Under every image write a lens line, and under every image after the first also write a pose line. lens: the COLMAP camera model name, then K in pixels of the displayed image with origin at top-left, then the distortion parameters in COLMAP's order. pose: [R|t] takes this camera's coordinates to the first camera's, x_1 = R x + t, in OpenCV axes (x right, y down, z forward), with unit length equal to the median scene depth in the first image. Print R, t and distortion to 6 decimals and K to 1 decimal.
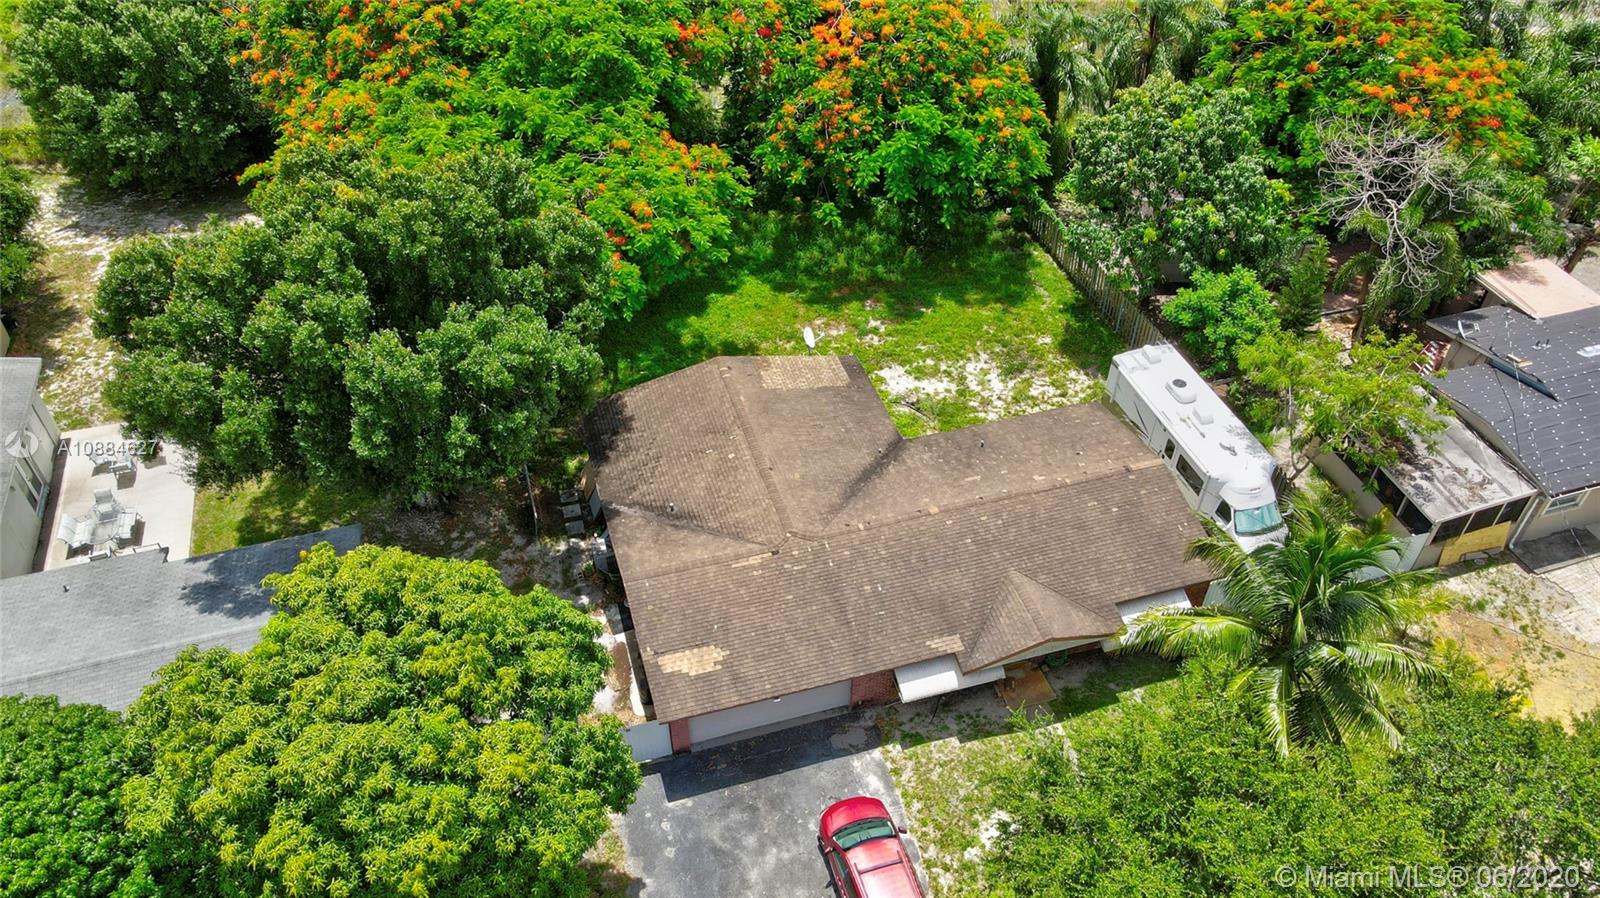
lens RADIAL K [[1181.0, 0, 796.1], [0, 1181.0, 460.3], [0, 0, 1]] dist [-0.009573, 0.043470]
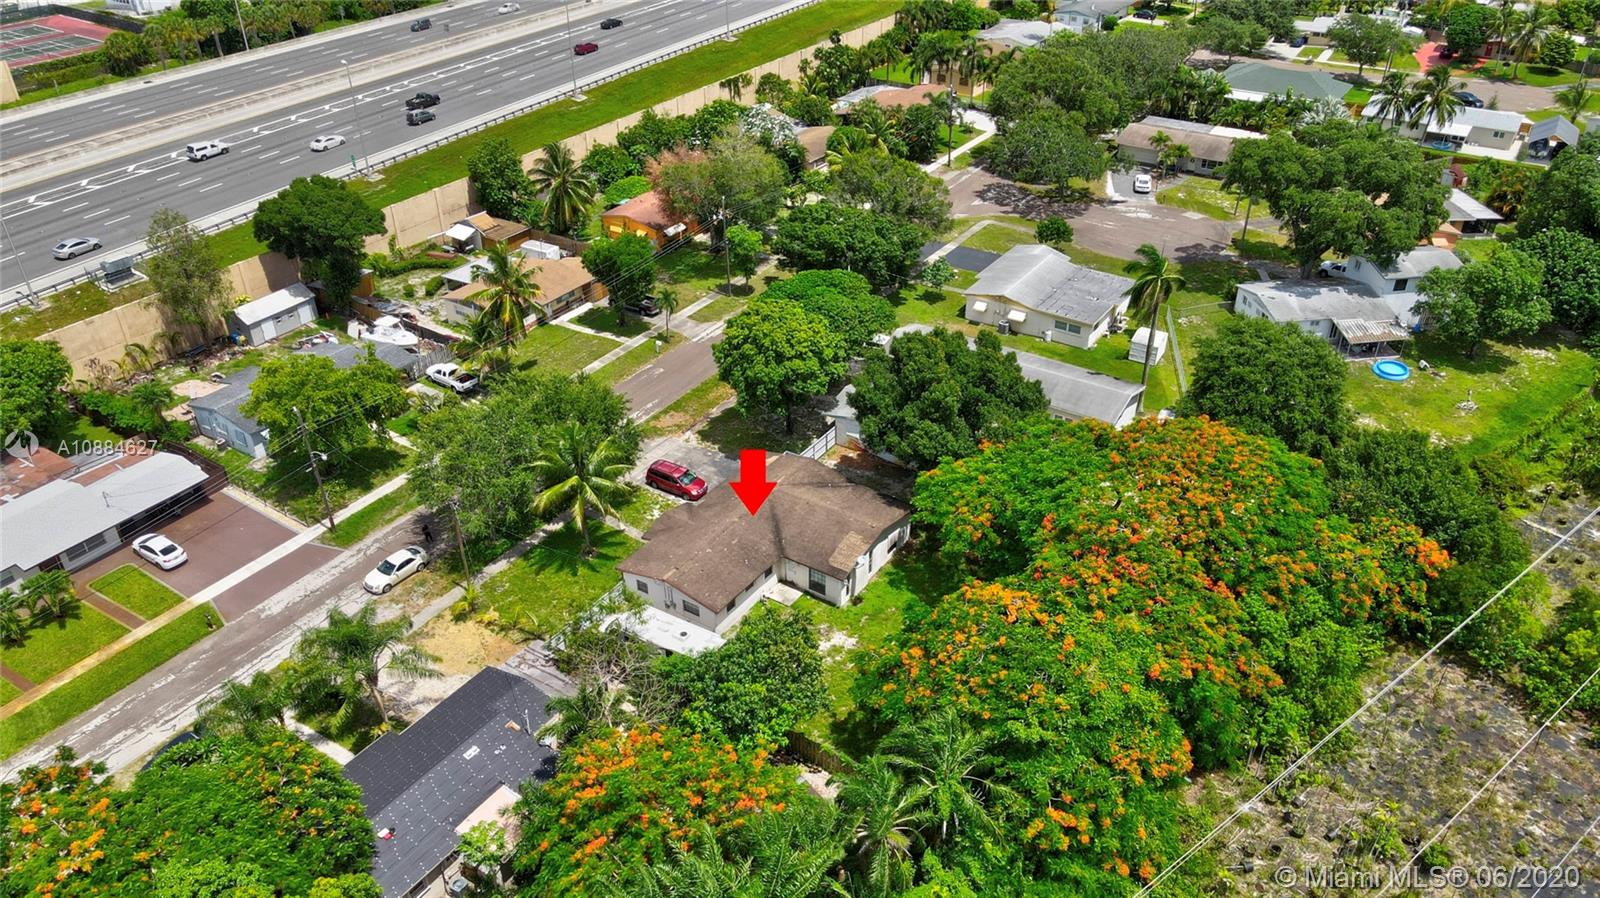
lens RADIAL K [[1181.0, 0, 790.7], [0, 1181.0, 495.9], [0, 0, 1]] dist [-0.009573, 0.043470]
pose [[-0.775153, 0.353596, -0.523553, 1.008673], [-0.427200, 0.317166, 0.846703, -1.616444], [0.465444, 0.879986, -0.094796, 1.026772]]
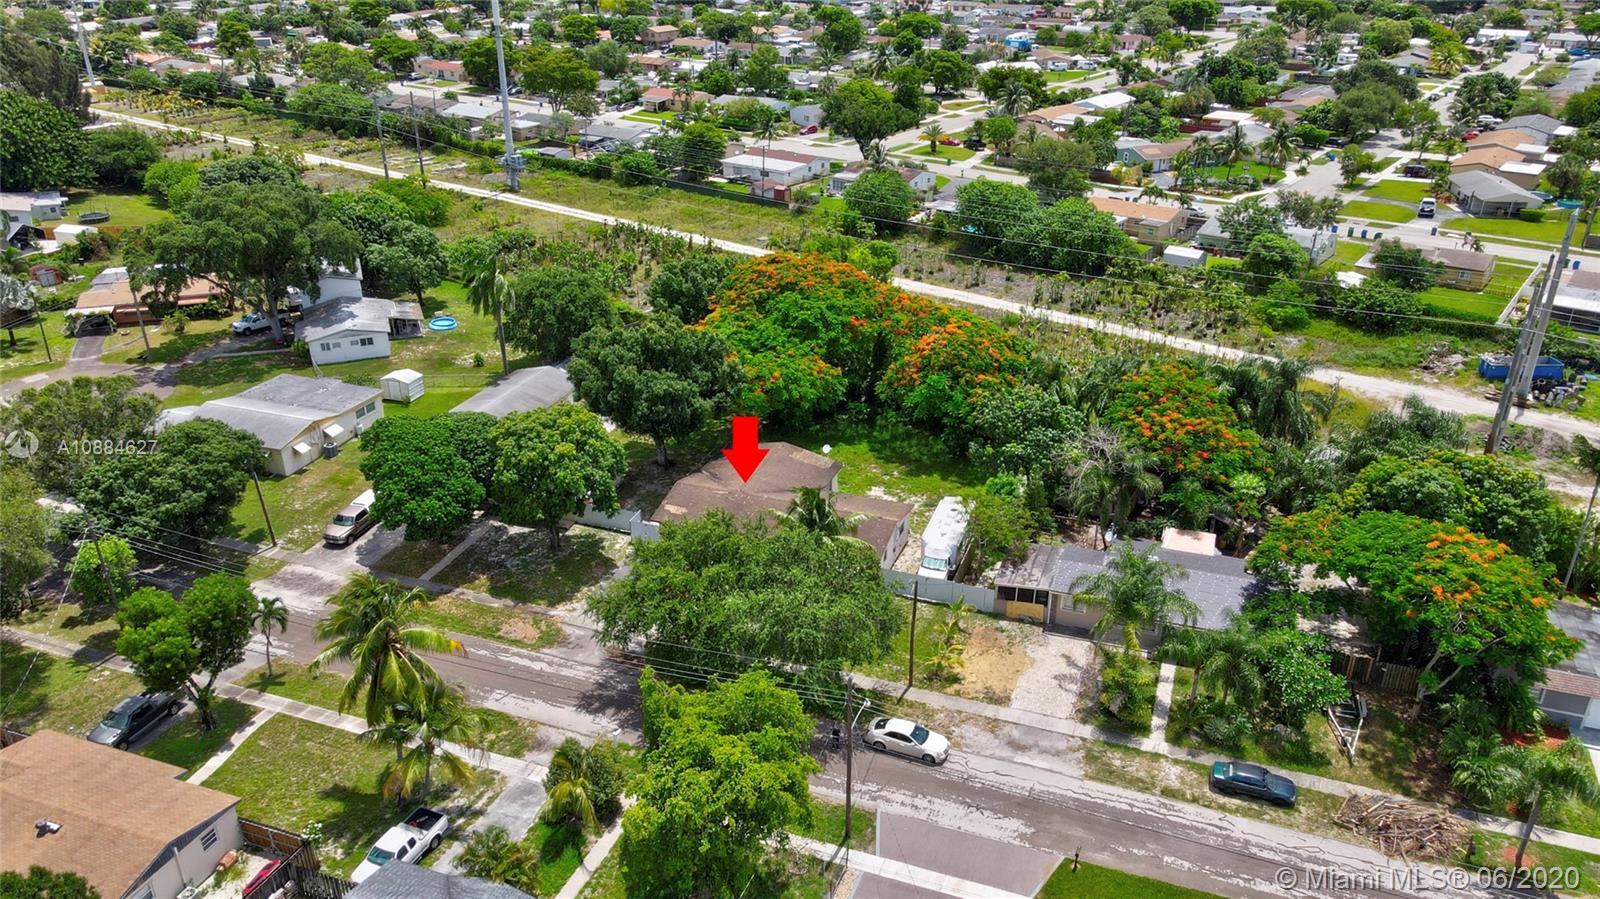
lens RADIAL K [[1181.0, 0, 807.0], [0, 1181.0, 463.1], [0, 0, 1]] dist [-0.009573, 0.043470]
pose [[0.792684, 0.261056, -0.550910, 1.207279], [-0.409302, 0.897615, -0.163581, 0.297361], [0.451802, 0.355157, 0.818376, -0.823370]]
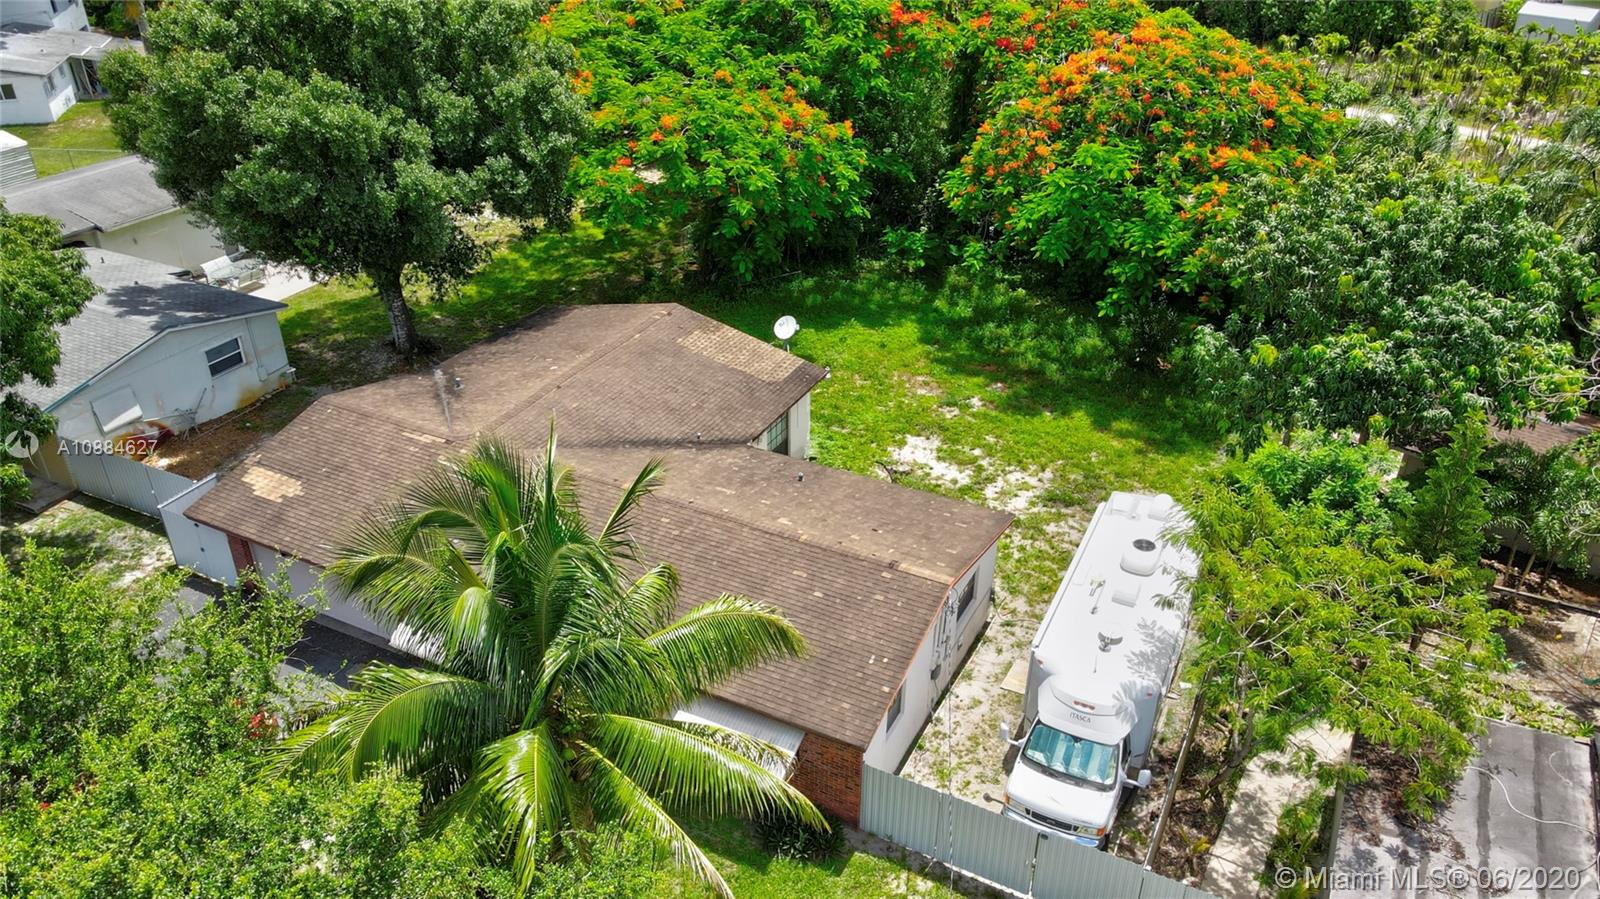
lens RADIAL K [[1181.0, 0, 806.9], [0, 1181.0, 462.9], [0, 0, 1]] dist [-0.009573, 0.043470]
pose [[0.721151, 0.352383, -0.596462, 0.536922], [-0.469329, 0.881799, -0.046485, 0.009087], [0.509579, 0.313460, 0.801294, 0.381632]]
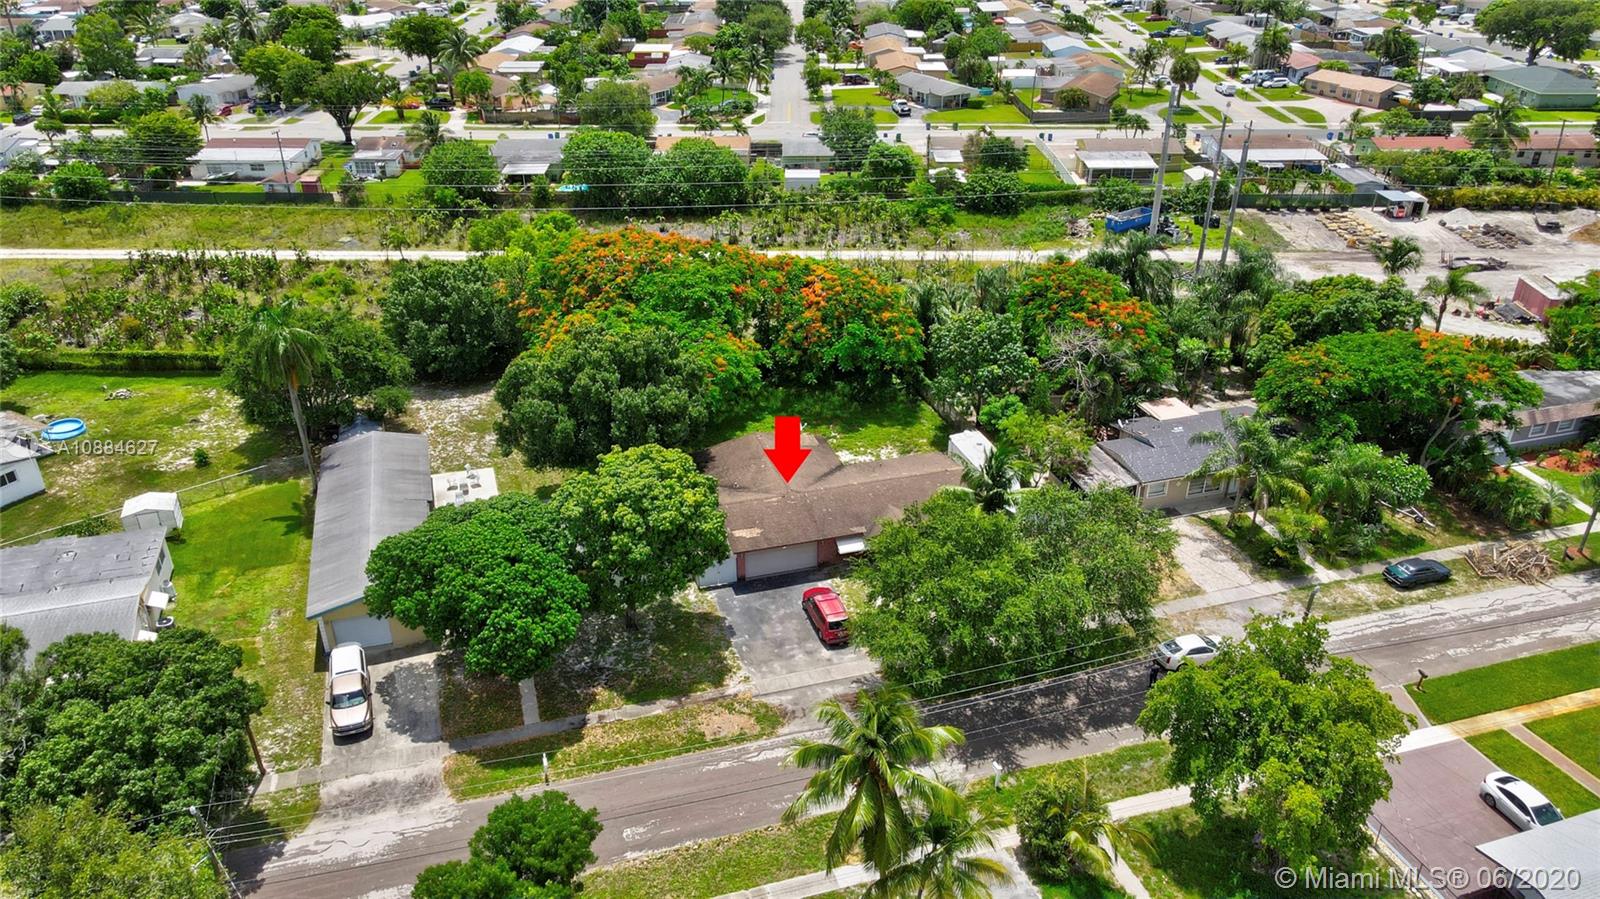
lens RADIAL K [[1181.0, 0, 796.5], [0, 1181.0, 456.7], [0, 0, 1]] dist [-0.009573, 0.043470]
pose [[0.999996, -0.002643, -0.000510, 0.007062], [0.002426, 0.966951, -0.254949, 0.466078], [0.001167, 0.254947, 0.966954, -0.957347]]
